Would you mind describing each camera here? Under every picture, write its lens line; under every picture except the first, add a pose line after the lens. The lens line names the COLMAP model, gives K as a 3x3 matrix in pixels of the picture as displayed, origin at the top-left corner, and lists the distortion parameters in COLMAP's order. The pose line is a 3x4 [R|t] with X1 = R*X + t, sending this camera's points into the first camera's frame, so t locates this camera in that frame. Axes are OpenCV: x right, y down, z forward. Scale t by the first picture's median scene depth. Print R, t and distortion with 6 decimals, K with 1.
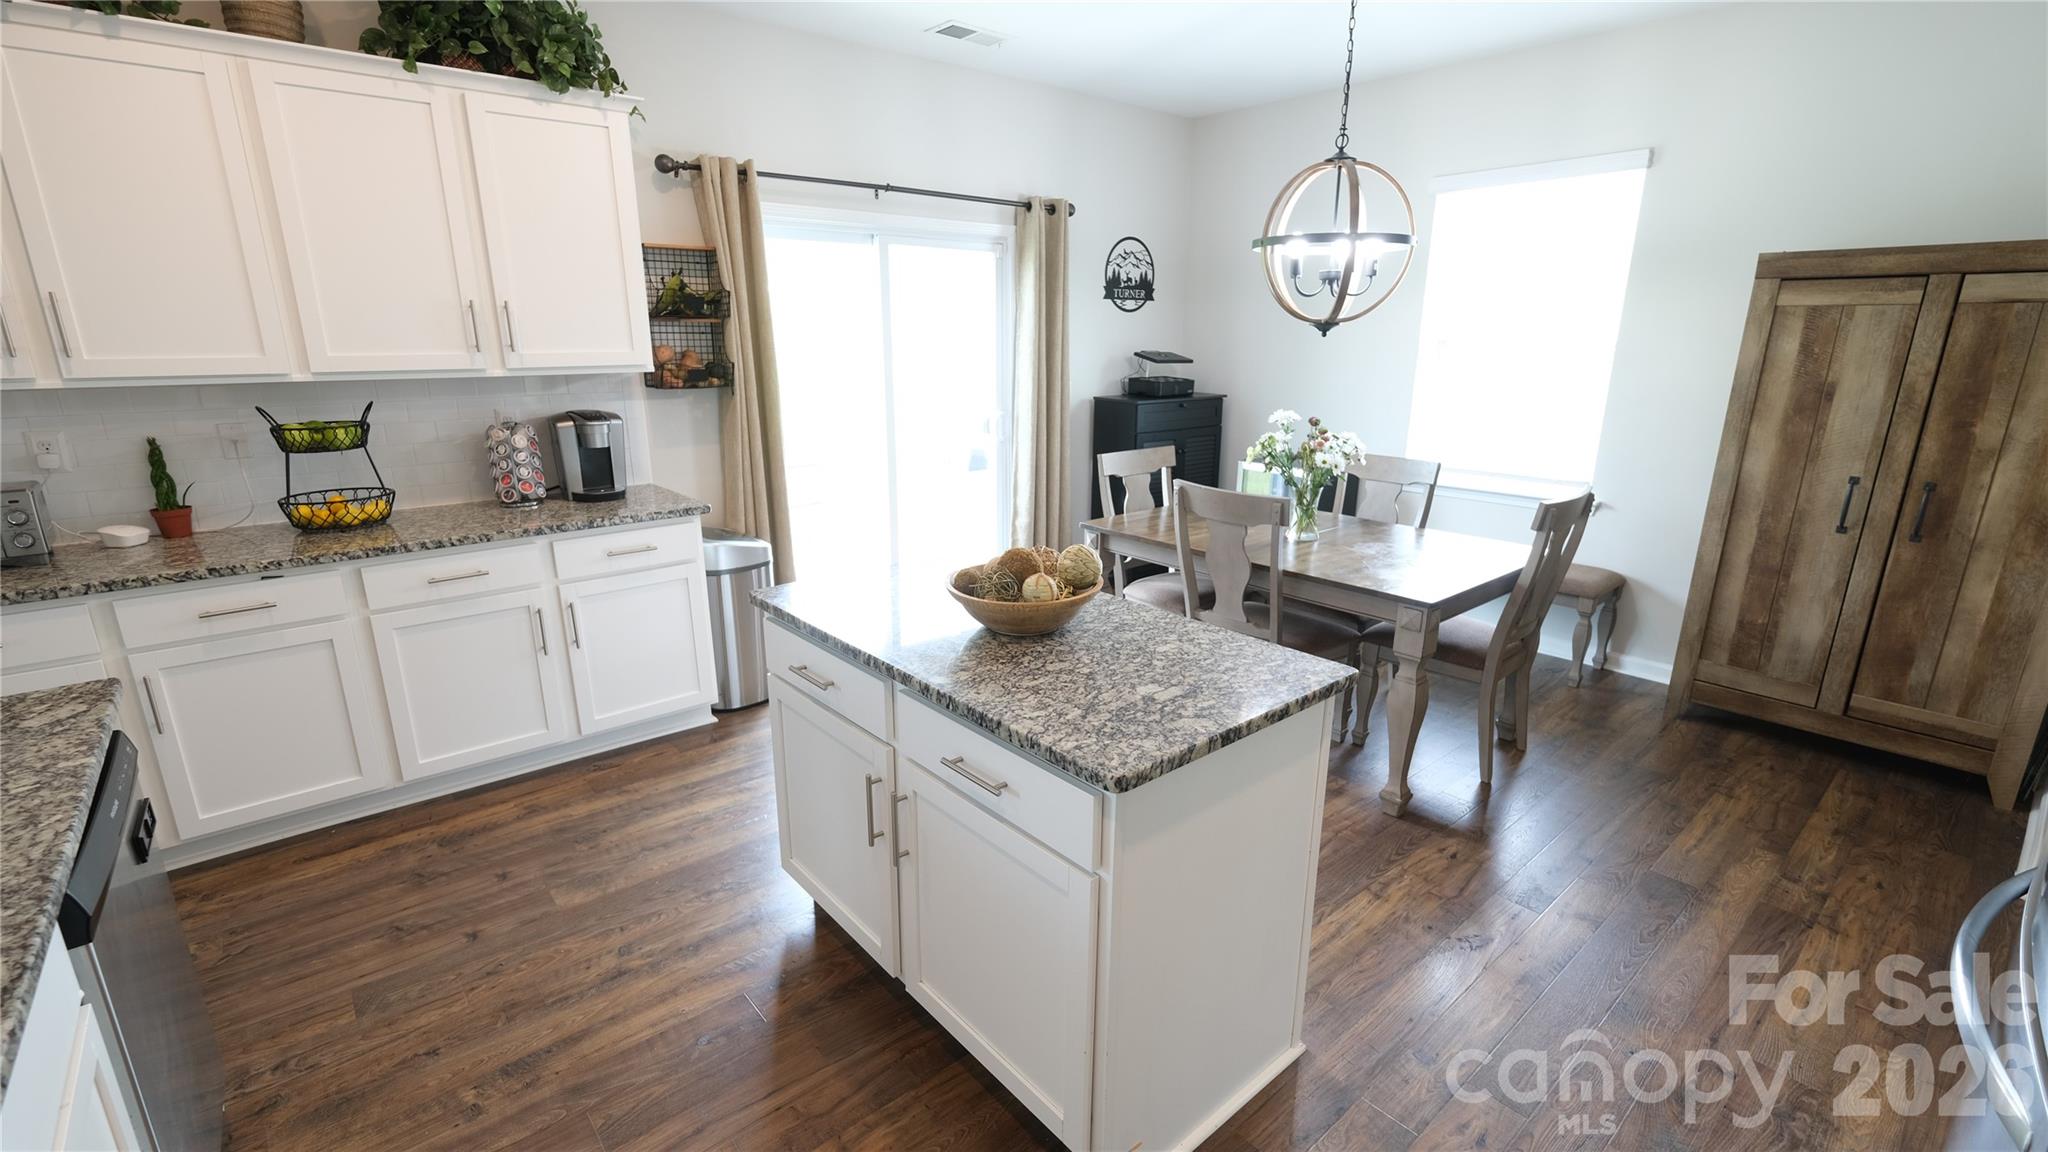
lens RADIAL K [[894.4, 0, 1024.0], [0, 894.4, 576.0], [0, 0, 1]] dist [-0.002157, 0.000046]
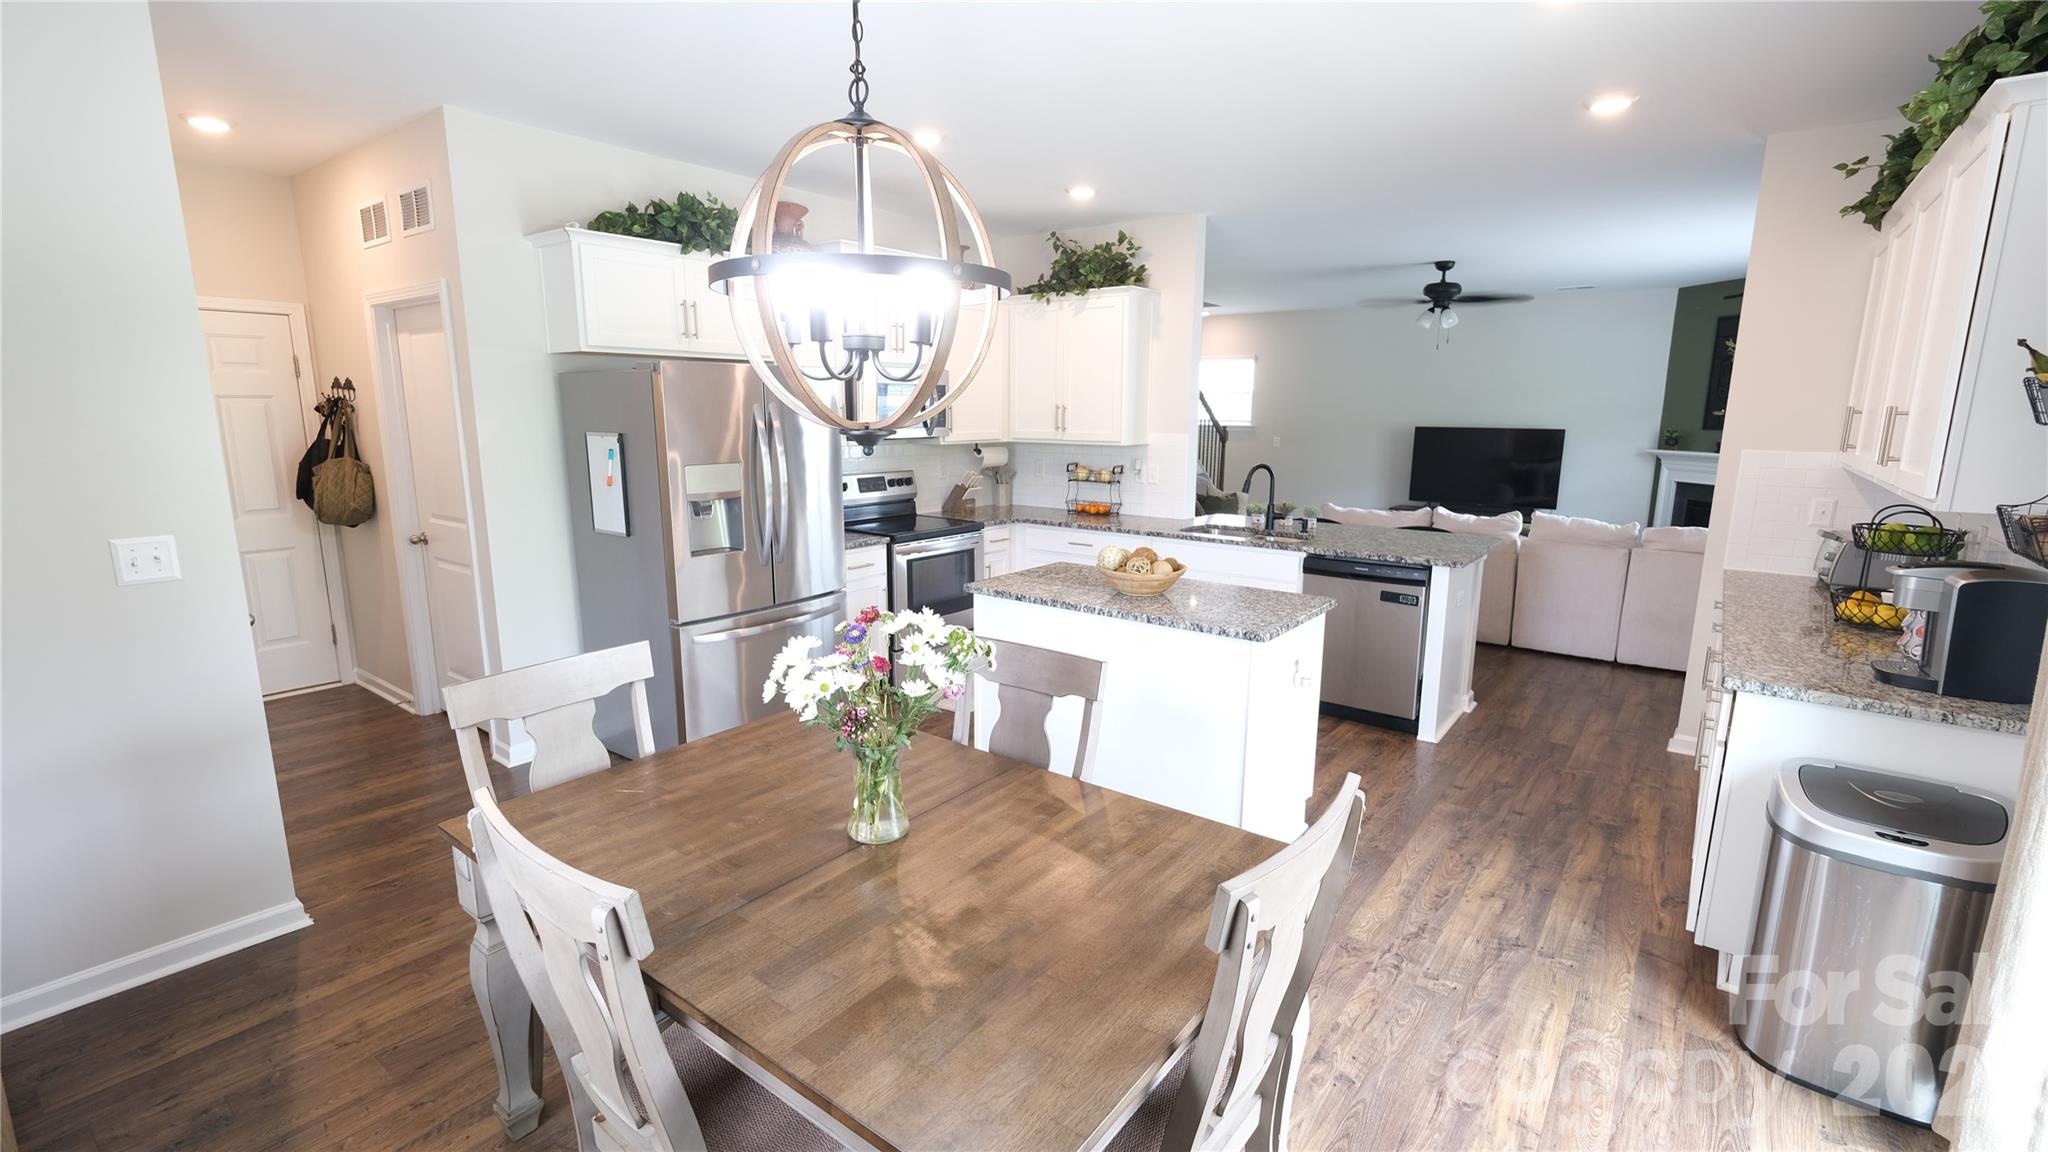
lens RADIAL K [[894.4, 0, 1024.0], [0, 894.4, 576.0], [0, 0, 1]] dist [-0.002157, 0.000046]
pose [[-0.975436, 0.034768, -0.217521, 0.280463], [-0.065404, 0.897226, 0.436701, -0.340125], [0.210348, 0.440201, -0.872913, 1.167991]]
